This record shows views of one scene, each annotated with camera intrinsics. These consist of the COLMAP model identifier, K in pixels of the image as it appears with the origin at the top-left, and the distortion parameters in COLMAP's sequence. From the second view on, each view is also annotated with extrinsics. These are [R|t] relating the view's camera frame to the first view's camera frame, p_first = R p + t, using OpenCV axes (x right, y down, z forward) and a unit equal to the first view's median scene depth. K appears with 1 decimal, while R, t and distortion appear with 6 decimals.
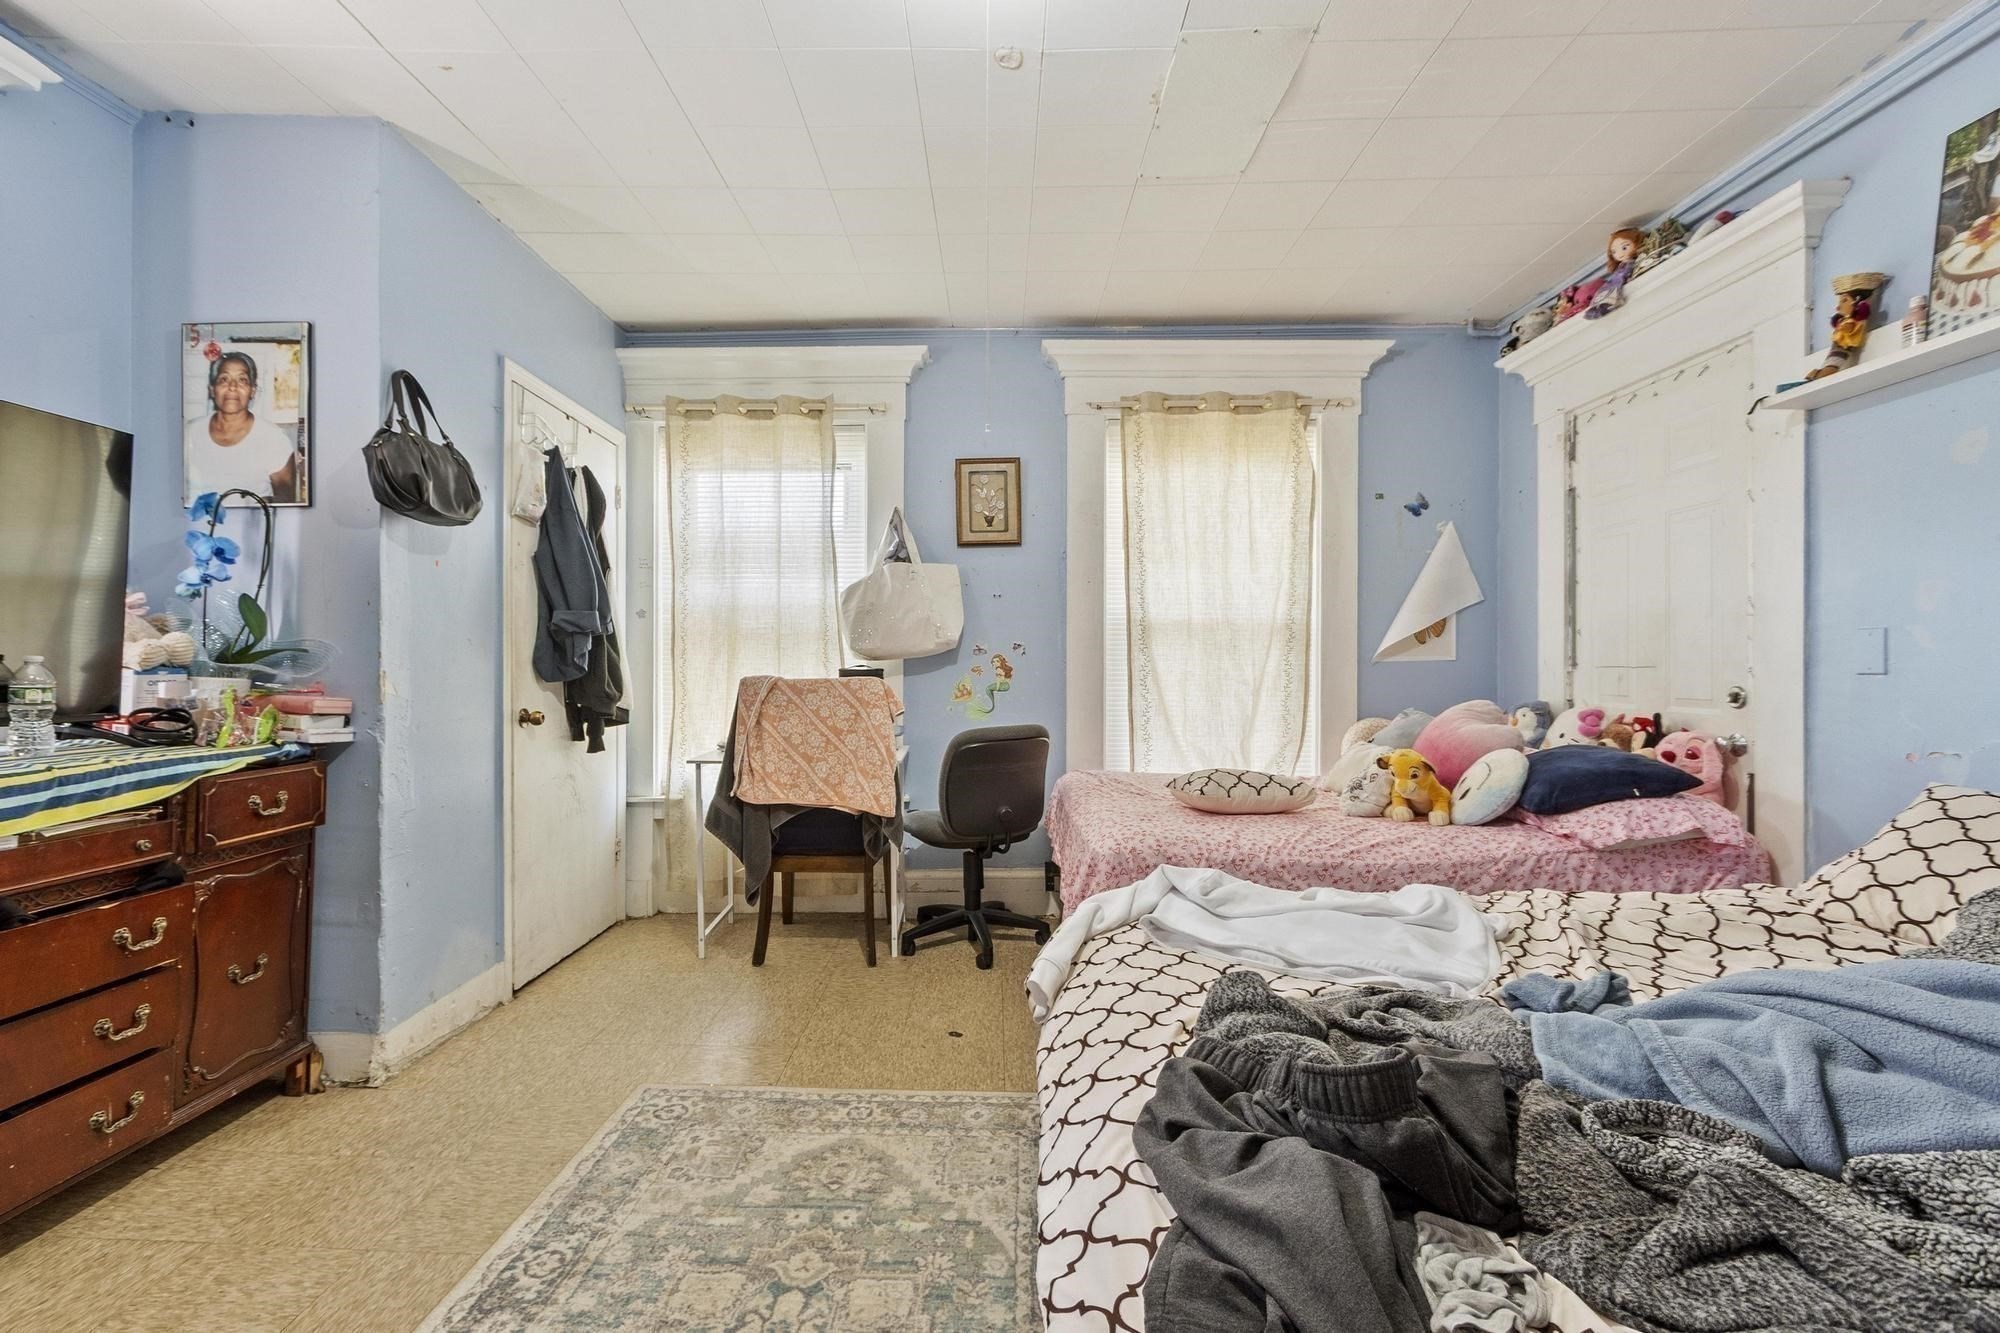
lens RADIAL K [[894.2, 0, 1003.1], [0, 894.2, 667.4], [0, 0, 1]] dist [-0.001625, 0.000889]
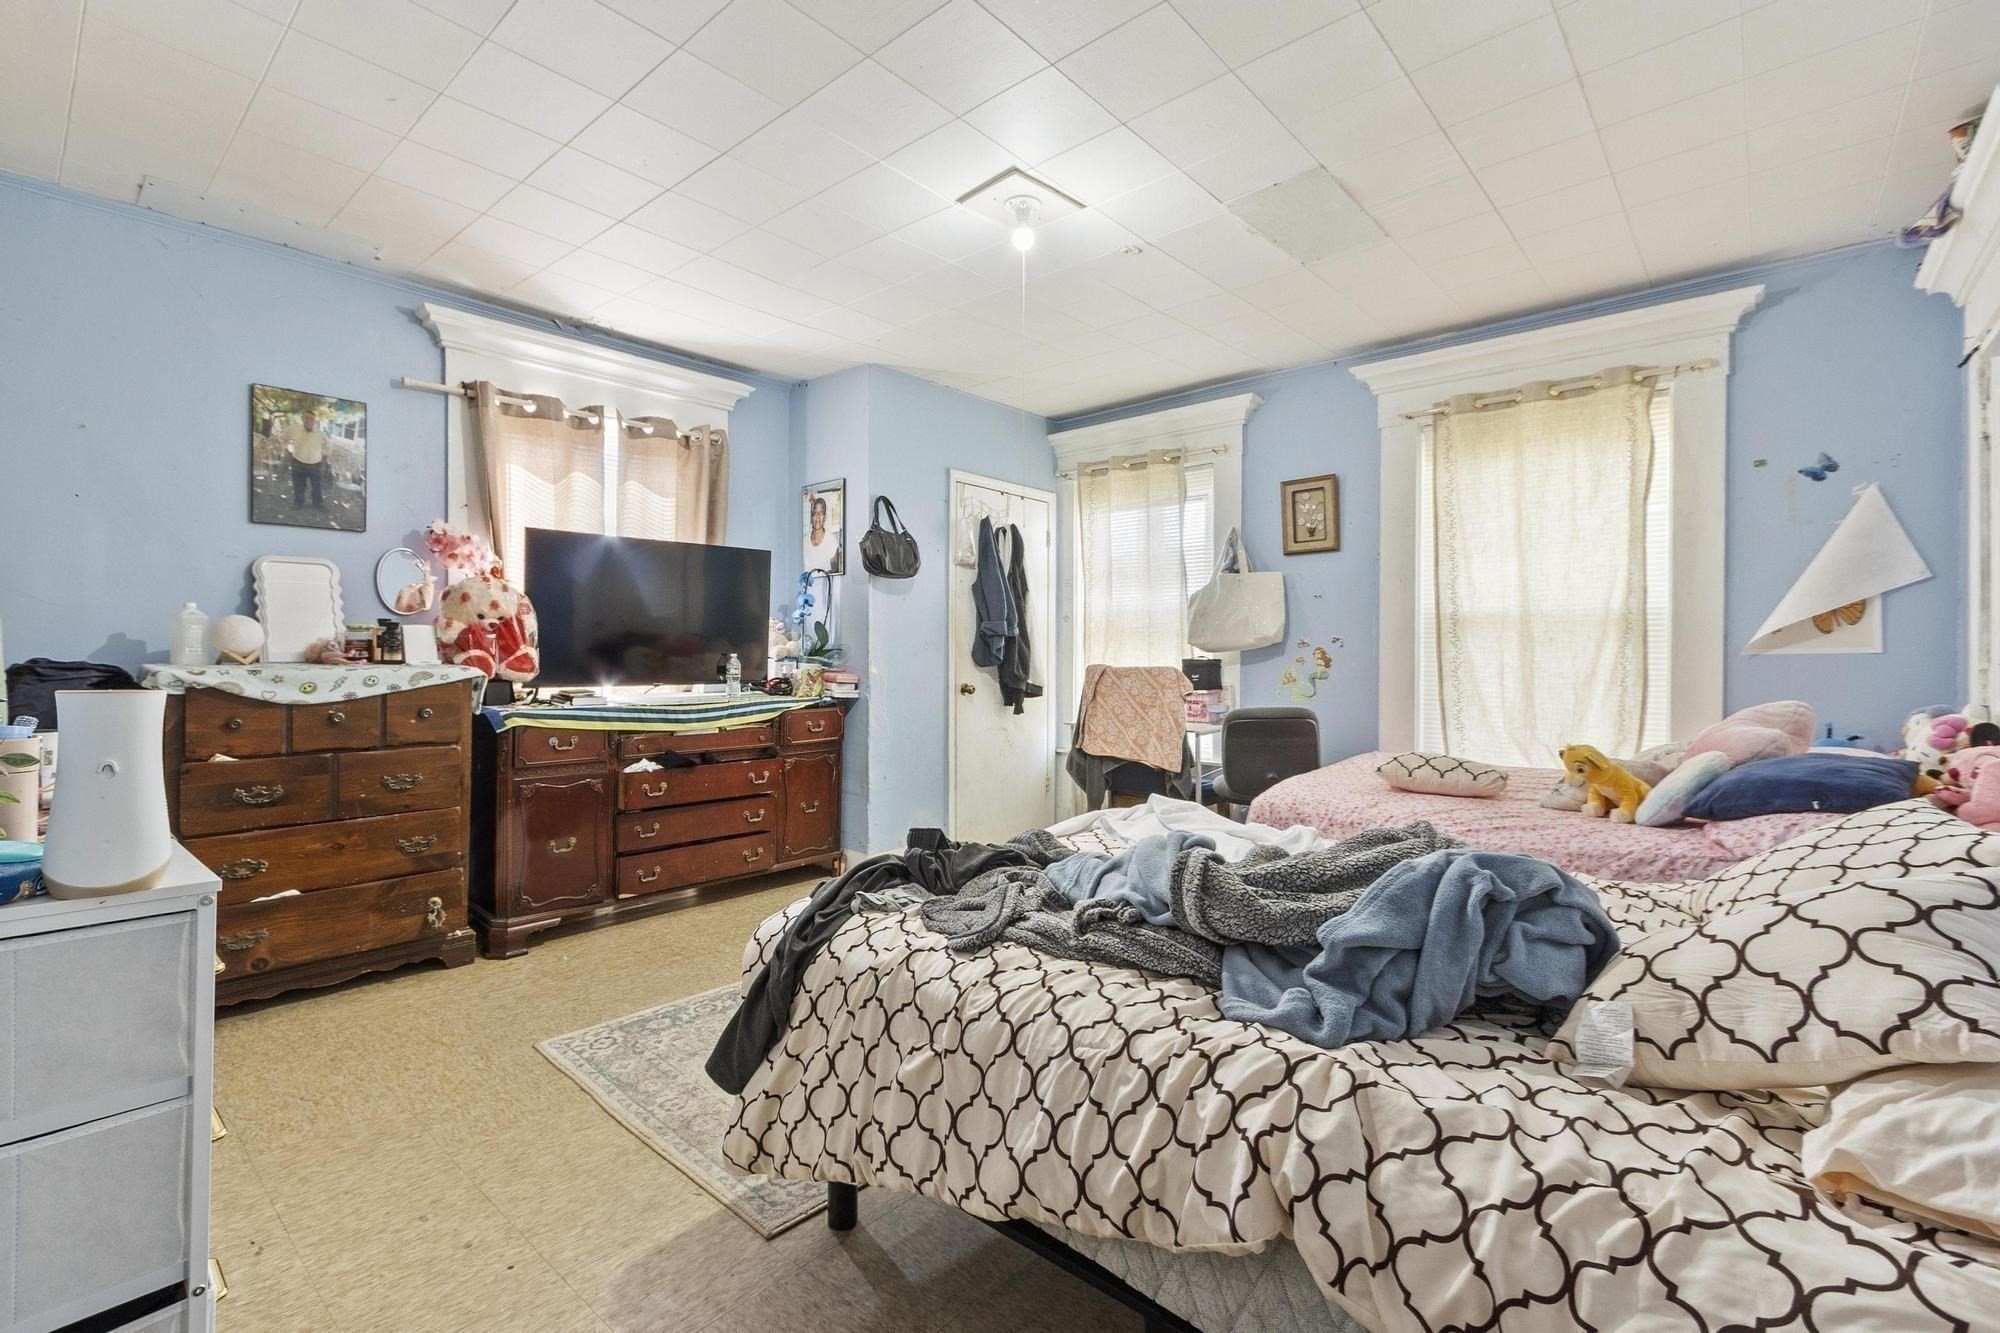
lens RADIAL K [[894.2, 0, 983.6], [0, 894.2, 656.7], [0, 0, 1]] dist [-0.001625, 0.000889]
pose [[0.751378, 0.004833, -0.659854, 0.527571], [-0.000773, 0.999979, 0.006443, -0.011719], [0.659872, -0.004331, 0.751366, -0.179466]]
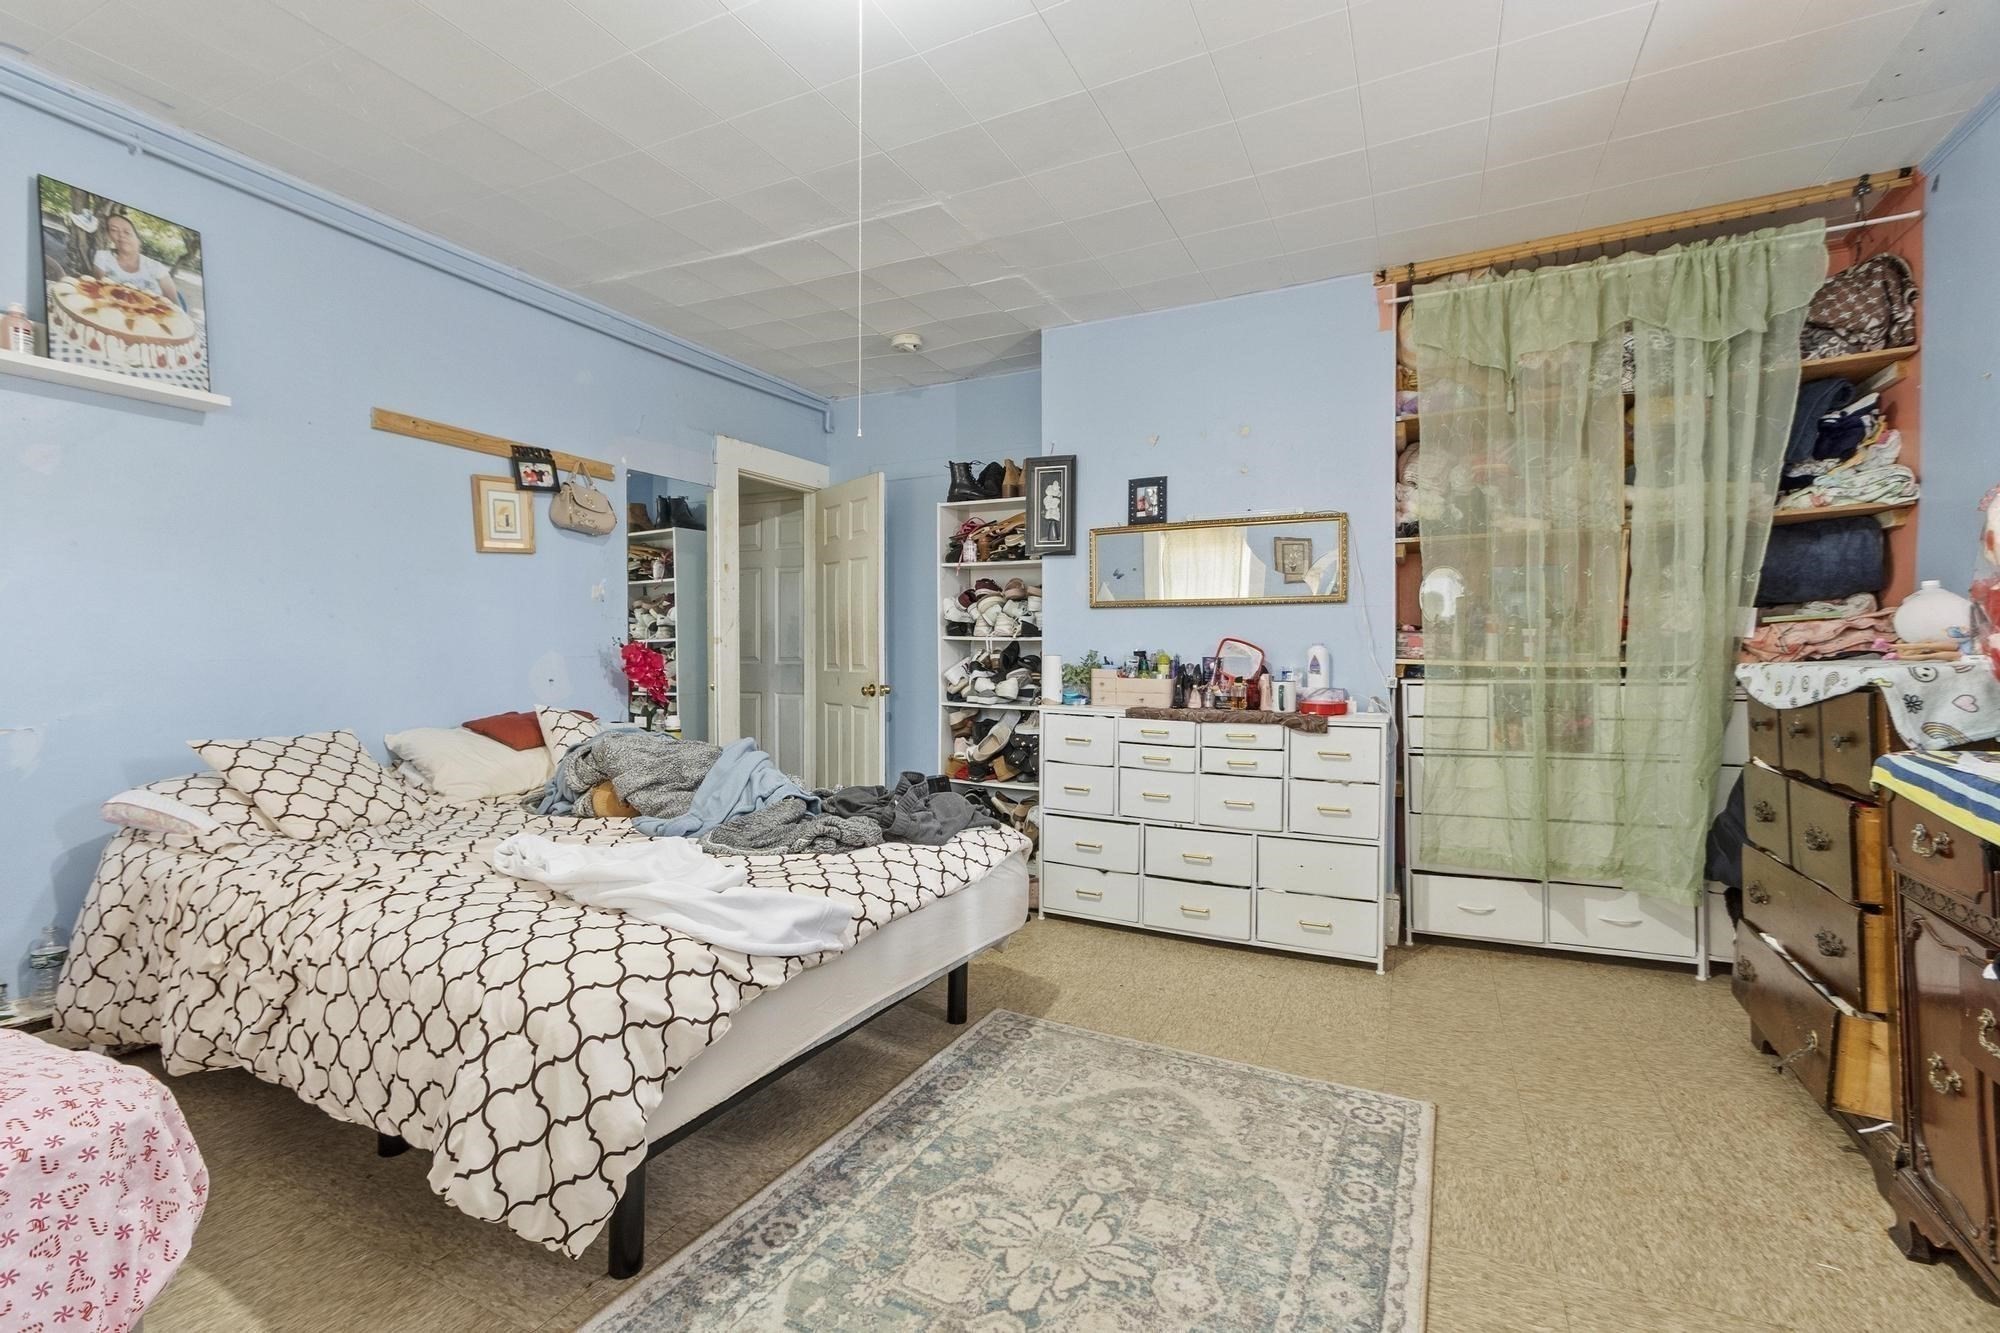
lens RADIAL K [[894.2, 0, 995.4], [0, 894.2, 660.9], [0, 0, 1]] dist [-0.001625, 0.000889]
pose [[-0.893587, 0.001503, 0.448887, -0.318724], [-0.001628, 0.999977, -0.006589, 0.010261], [-0.448886, -0.006619, -0.893564, 0.925893]]
